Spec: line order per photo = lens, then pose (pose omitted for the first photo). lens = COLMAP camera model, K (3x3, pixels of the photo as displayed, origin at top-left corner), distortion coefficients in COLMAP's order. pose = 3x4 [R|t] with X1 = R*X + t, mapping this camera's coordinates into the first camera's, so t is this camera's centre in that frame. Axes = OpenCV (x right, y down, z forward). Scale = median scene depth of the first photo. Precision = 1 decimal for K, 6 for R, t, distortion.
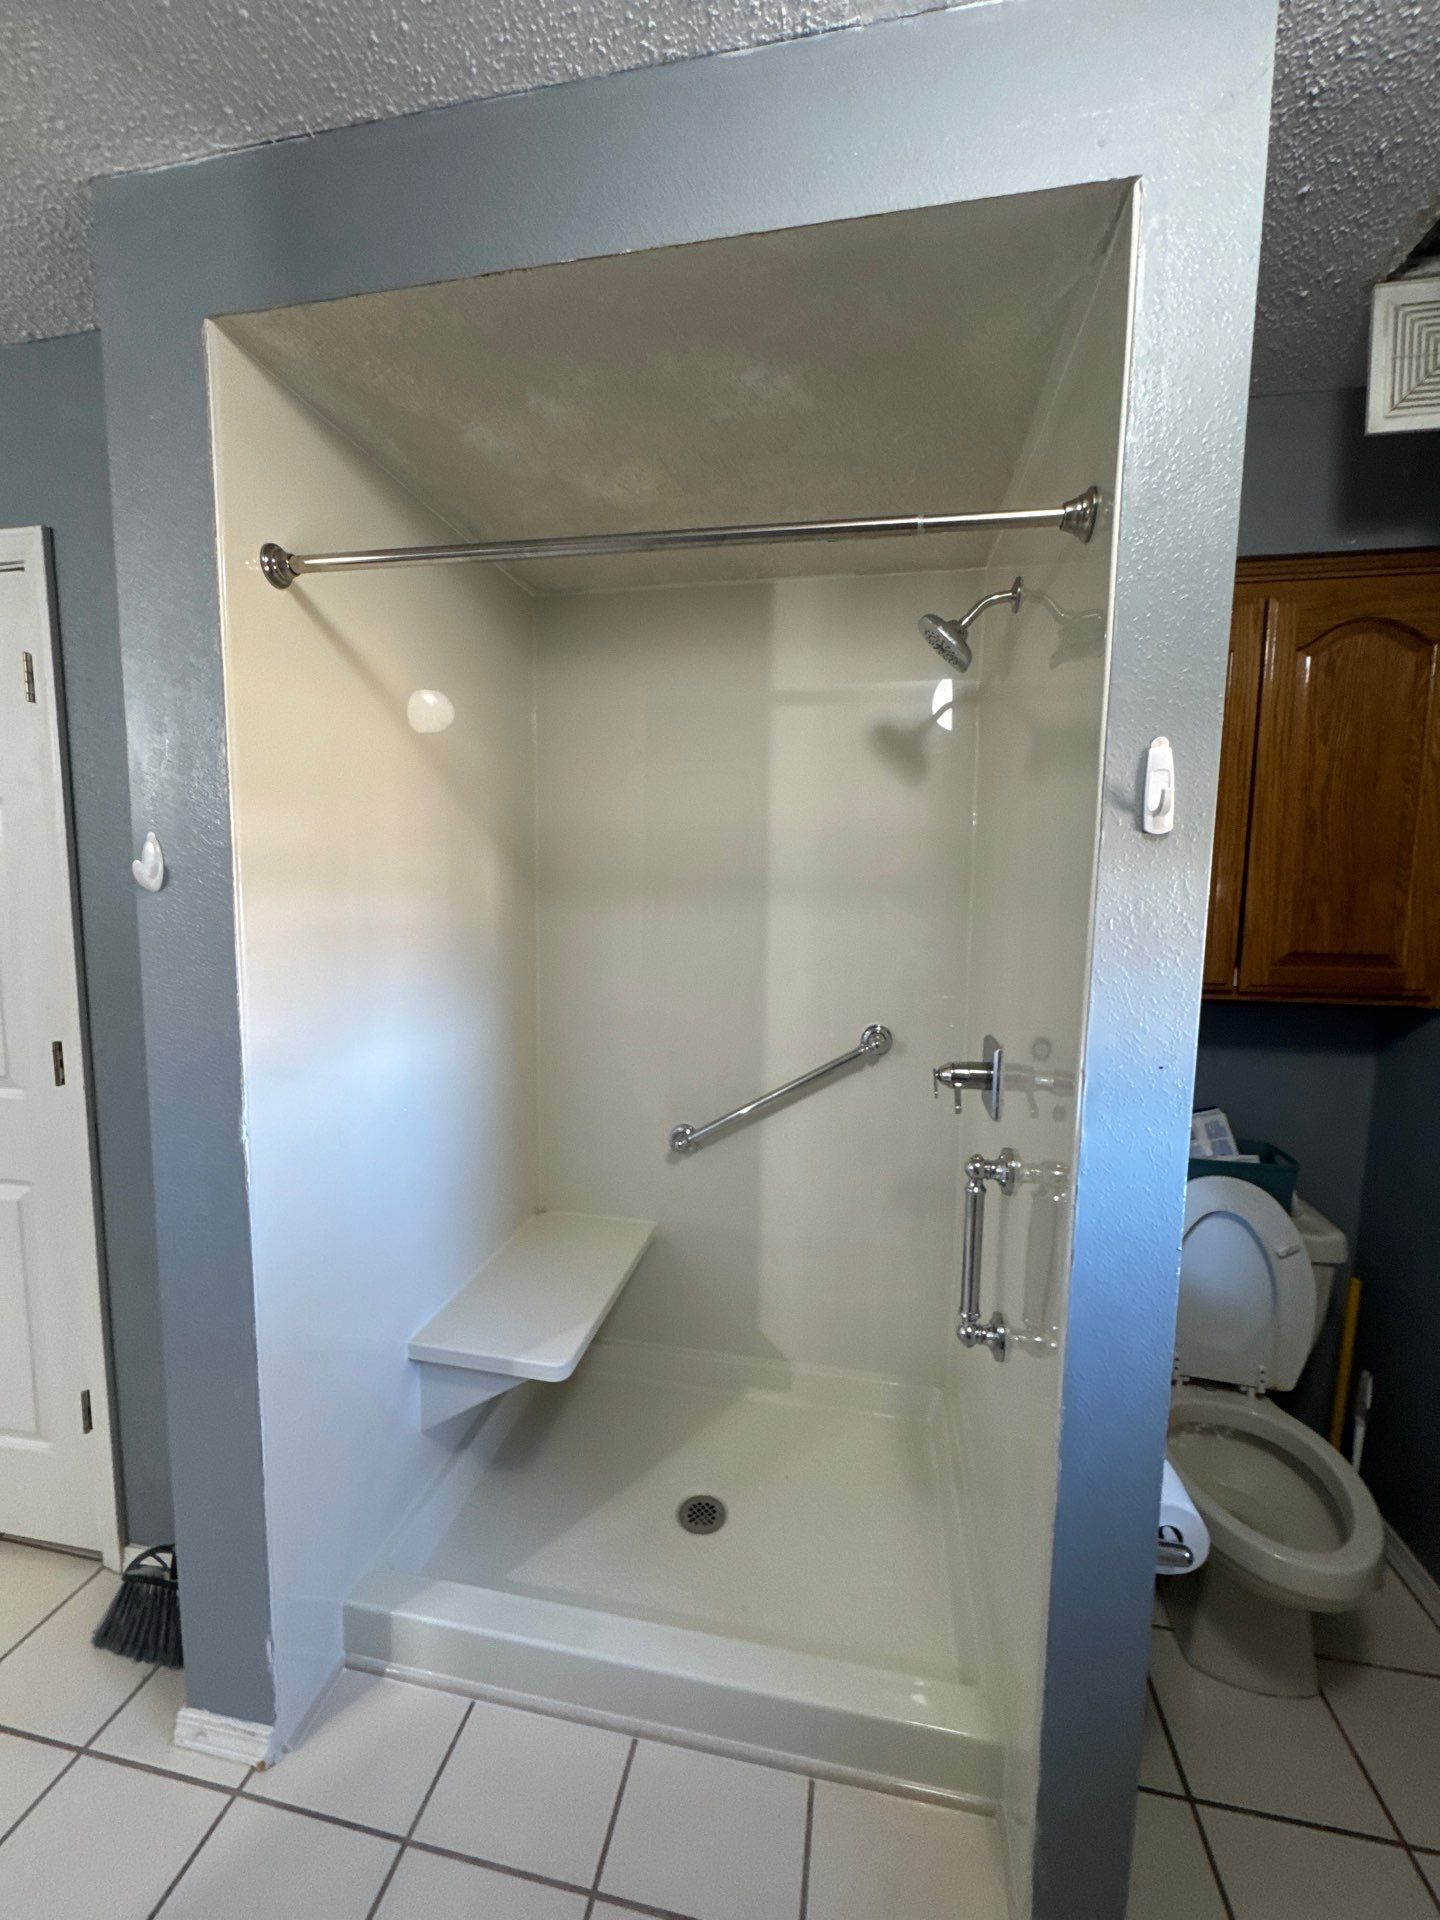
lens RADIAL K [[765.3, 0, 720.6], [0, 765.3, 959.7], [0, 0, 1]] dist [-0.001702, 0.000250]
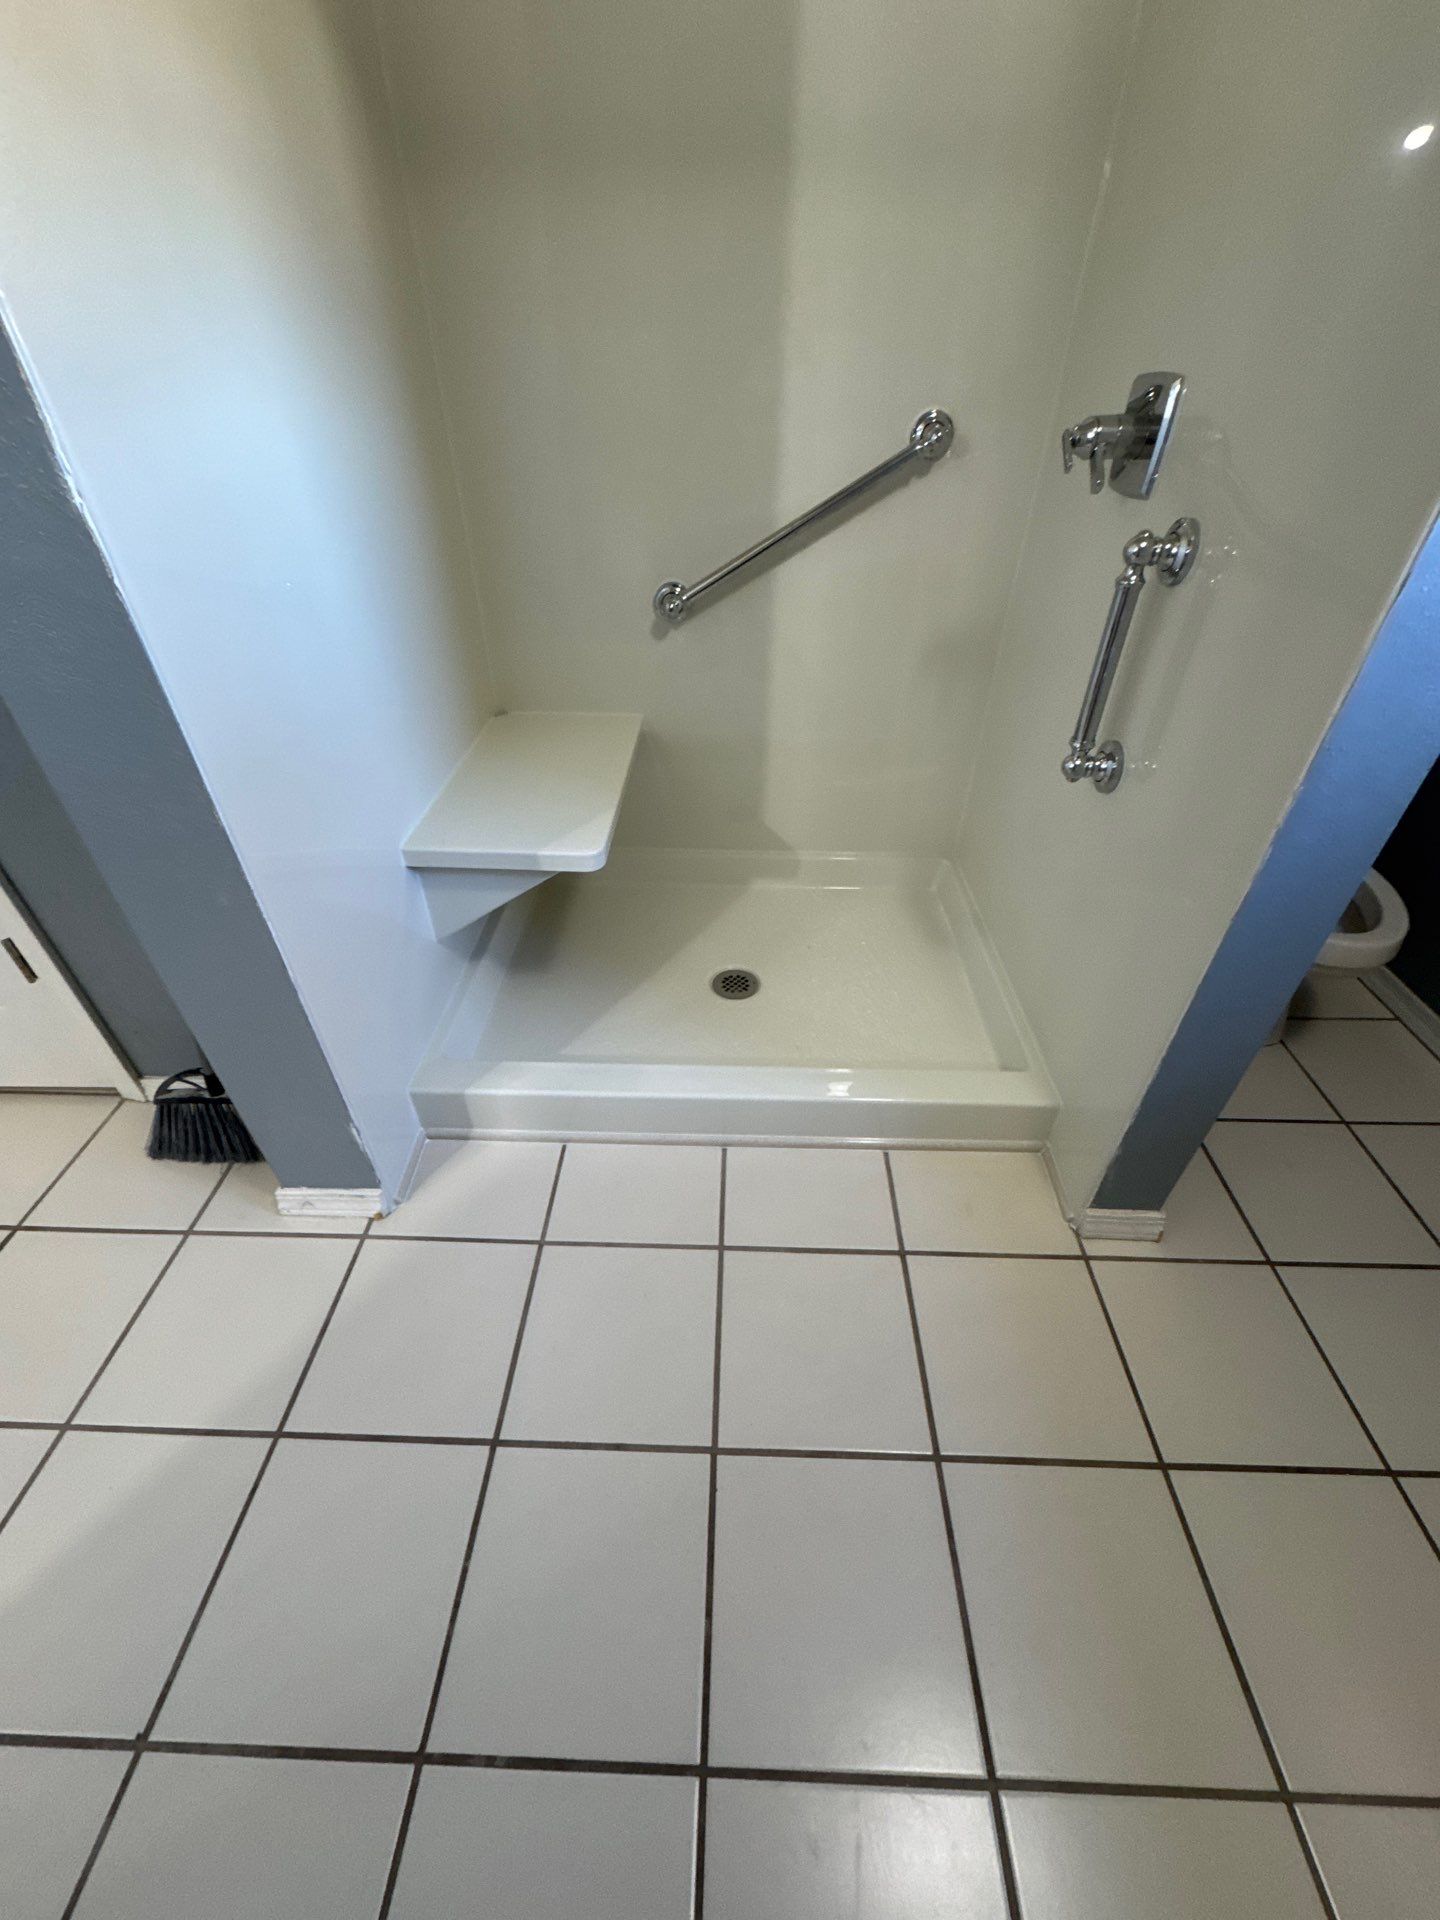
lens RADIAL K [[765.3, 0, 720.4], [0, 765.3, 959.8], [0, 0, 1]] dist [-0.001702, 0.000250]
pose [[0.986564, -0.108584, 0.122073, -0.203032], [0.027247, 0.846068, 0.532378, 0.189901], [-0.161090, -0.521898, 0.837659, 0.204568]]
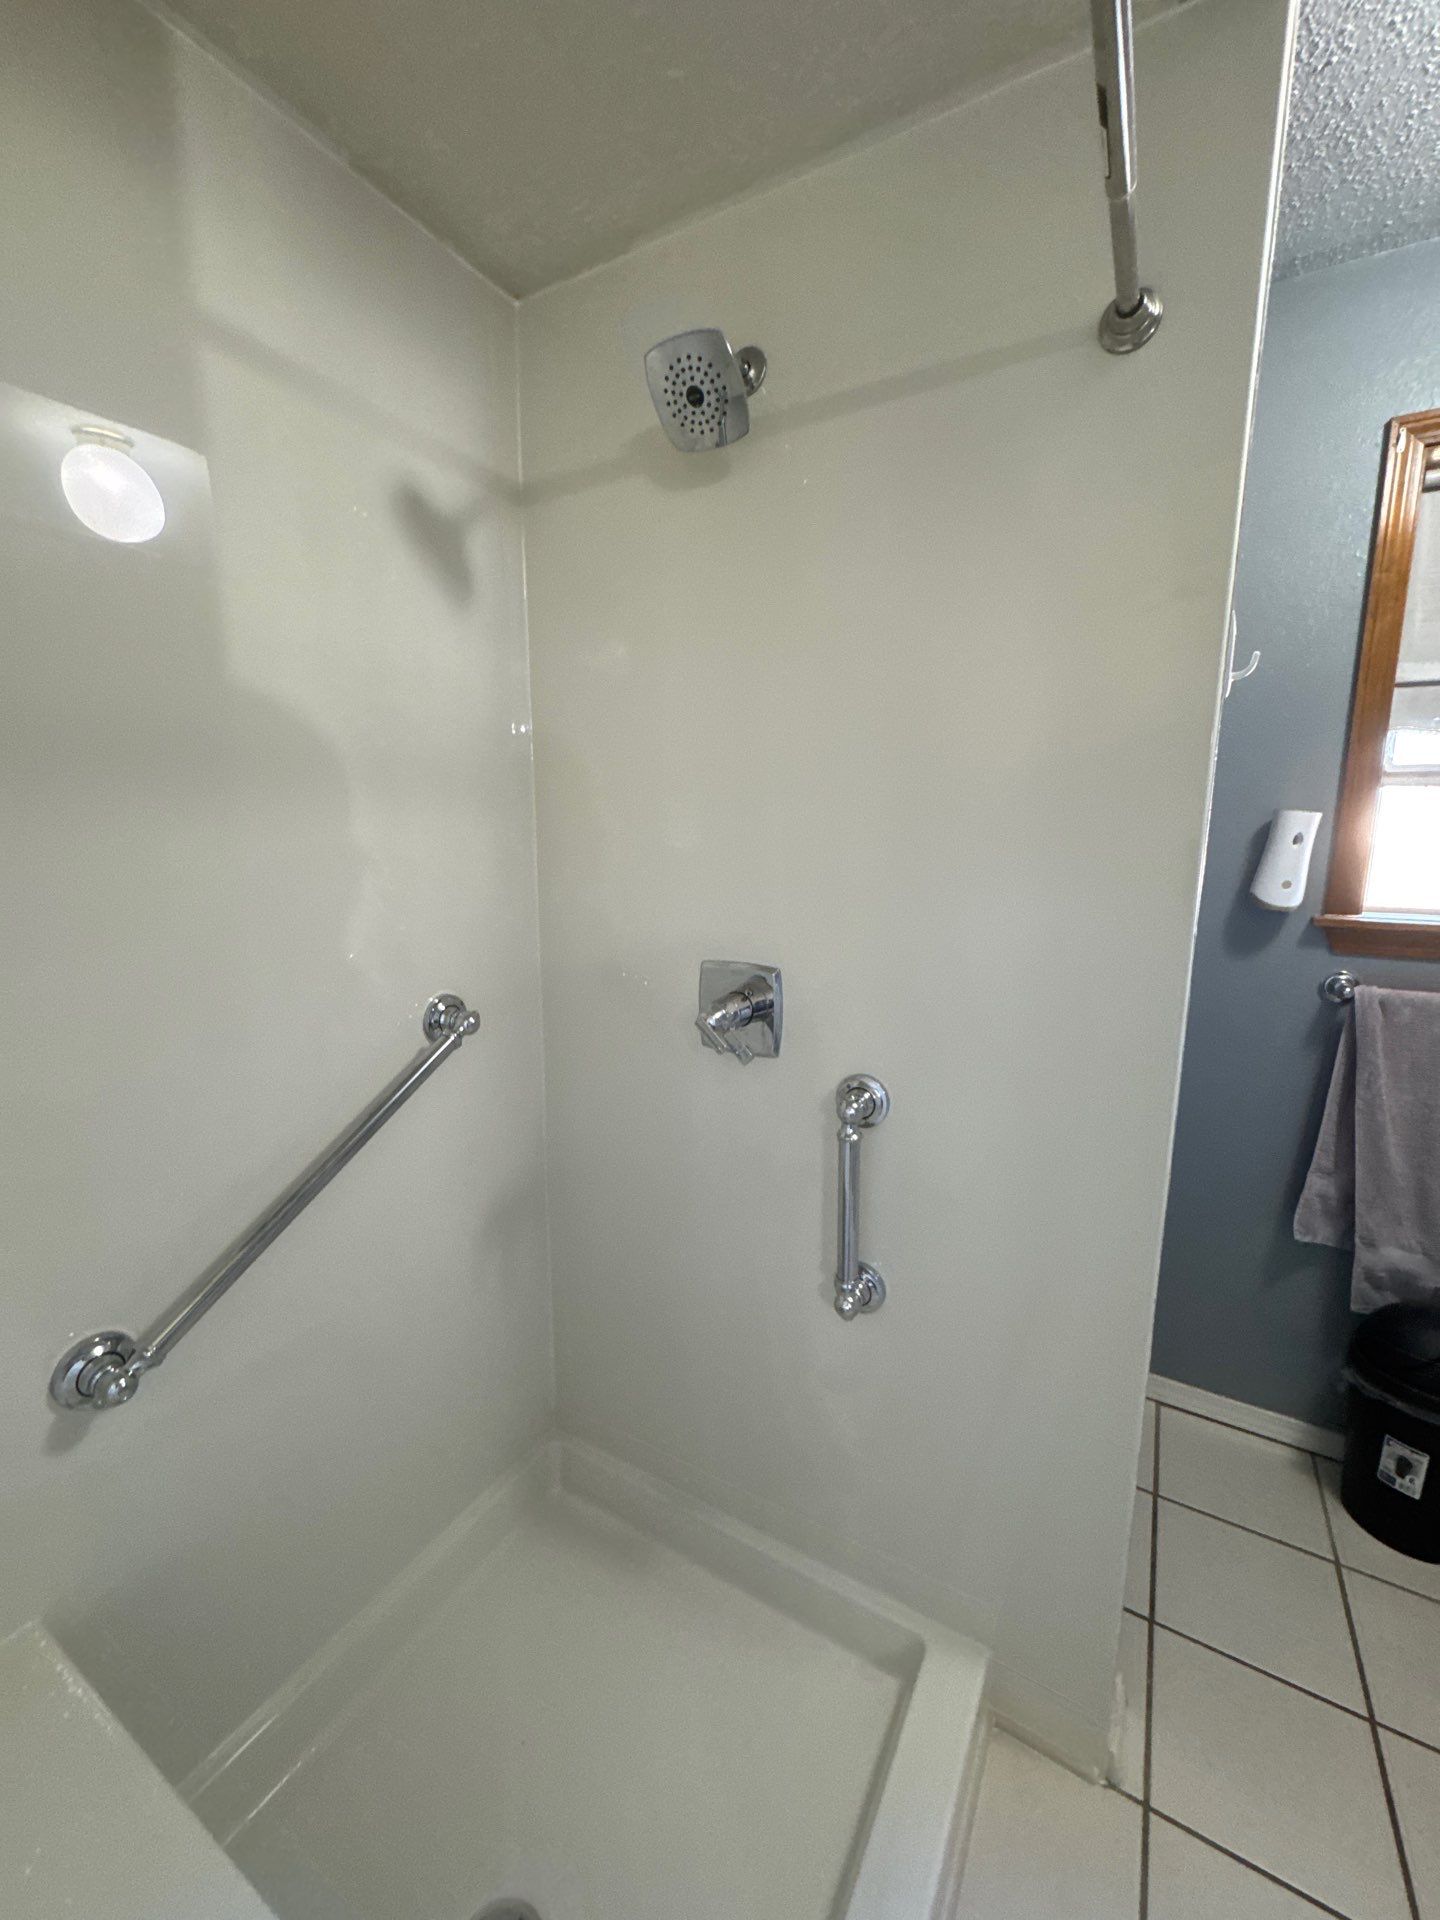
lens RADIAL K [[765.3, 0, 724.0], [0, 765.3, 960.2], [0, 0, 1]] dist [-0.001702, 0.000250]
pose [[0.330705, -0.167155, 0.928813, -0.420566], [0.096800, 0.985006, 0.142802, -0.016176], [-0.938757, 0.042683, 0.341927, 0.795816]]
